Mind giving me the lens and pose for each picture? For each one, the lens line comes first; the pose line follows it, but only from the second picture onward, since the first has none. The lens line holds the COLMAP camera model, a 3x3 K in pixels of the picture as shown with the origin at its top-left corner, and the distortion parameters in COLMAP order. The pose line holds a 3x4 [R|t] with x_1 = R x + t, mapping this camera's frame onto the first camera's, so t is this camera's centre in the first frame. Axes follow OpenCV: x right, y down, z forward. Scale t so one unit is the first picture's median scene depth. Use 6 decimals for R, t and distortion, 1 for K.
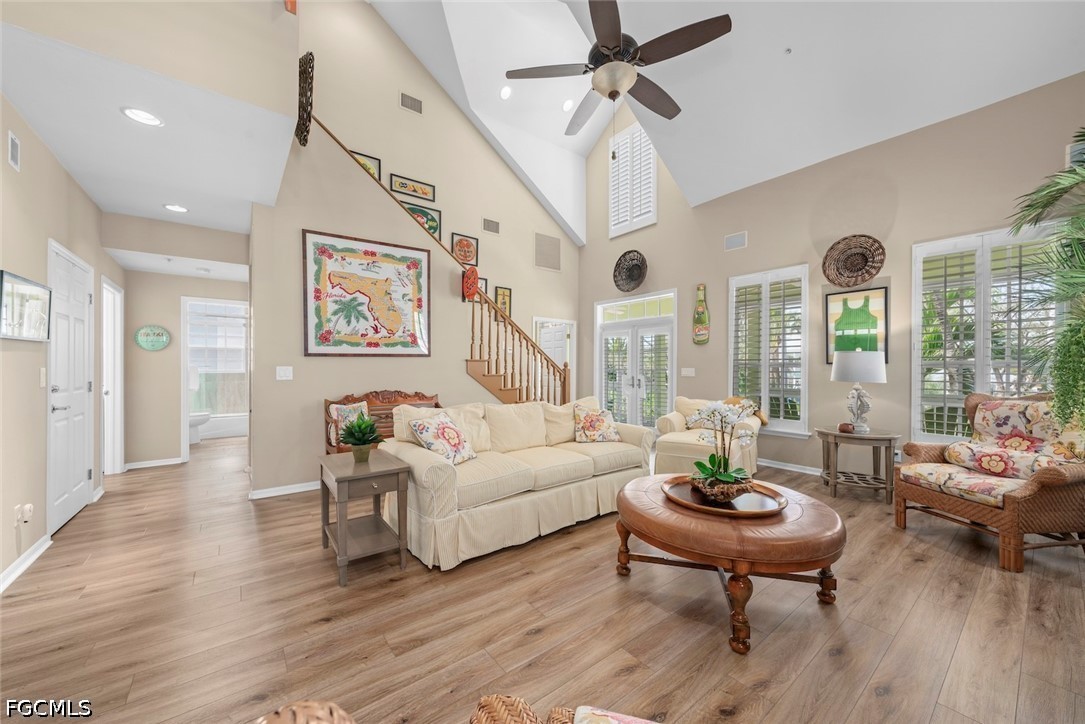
lens RADIAL K [[392.9, 0, 540.5], [0, 392.9, 368.8], [0, 0, 1]] dist [-0.001310, 0.000074]
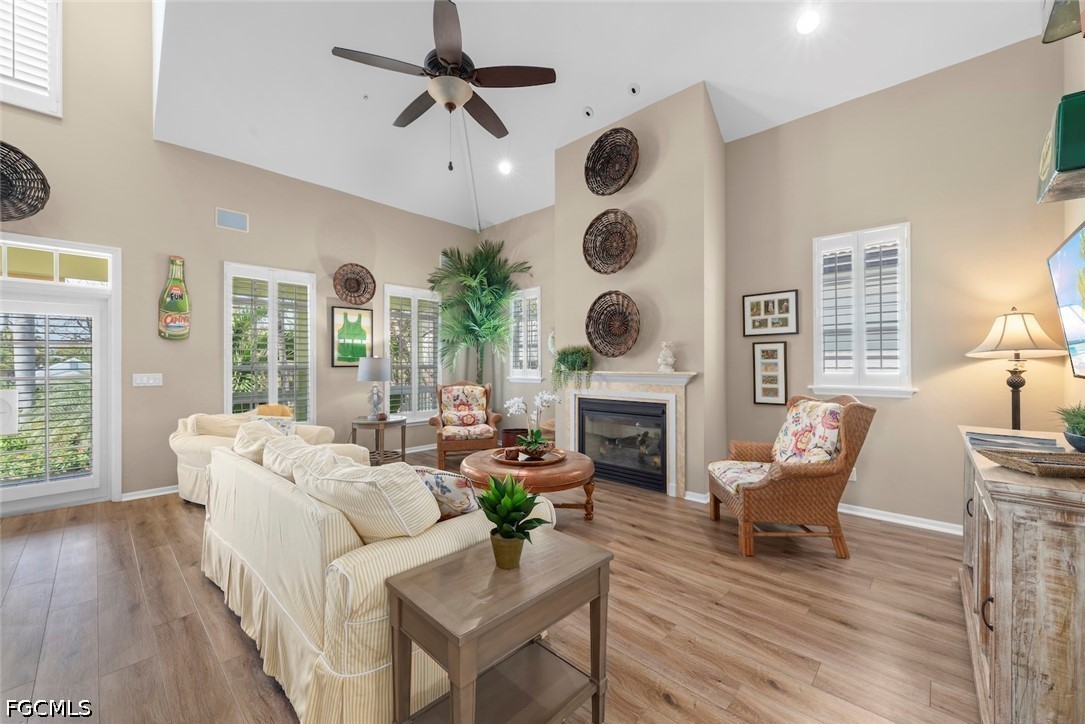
lens RADIAL K [[425.4, 0, 536.2], [0, 425.4, 359.5], [0, 0, 1]] dist [-0.000104, 0.000116]
pose [[-0.141850, 0.009607, 0.989842, -0.601604], [0.006916, 0.999938, -0.008714, -0.020155], [-0.989864, 0.005610, -0.141908, 0.607675]]
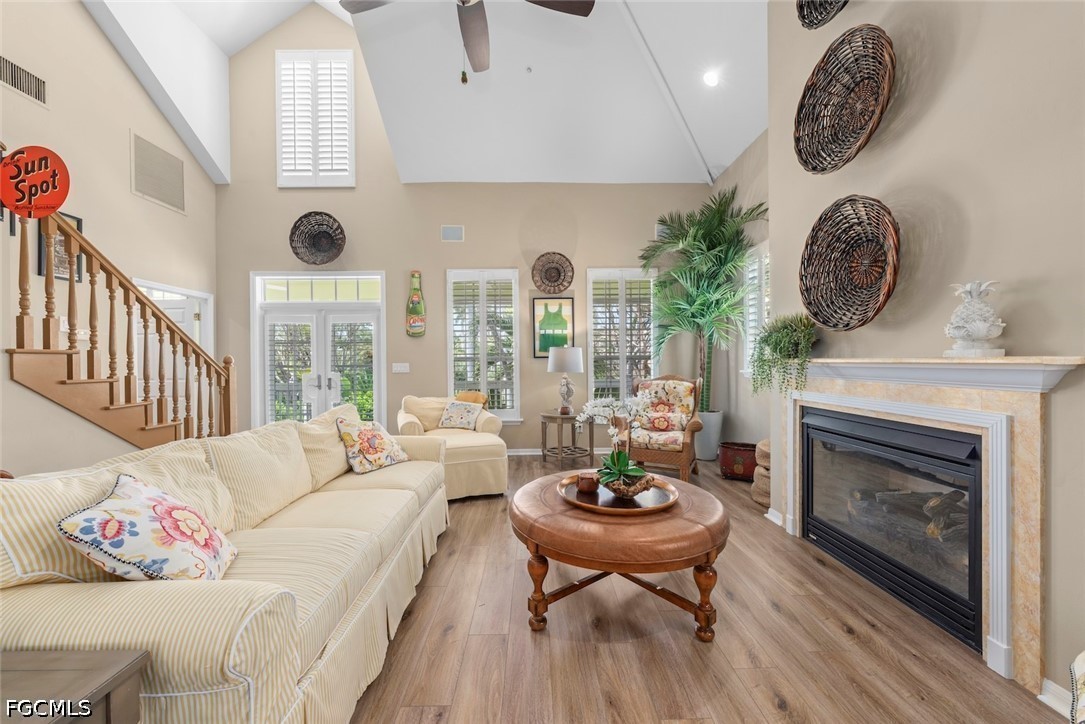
lens RADIAL K [[402.5, 0, 540.4], [0, 402.5, 362.3], [0, 0, 1]] dist [-0.002080, 0.000587]
pose [[0.598266, -0.009846, 0.801237, -0.223355], [0.014950, 0.999888, 0.001125, -0.000448], [-0.801158, 0.011306, 0.598346, 0.279608]]
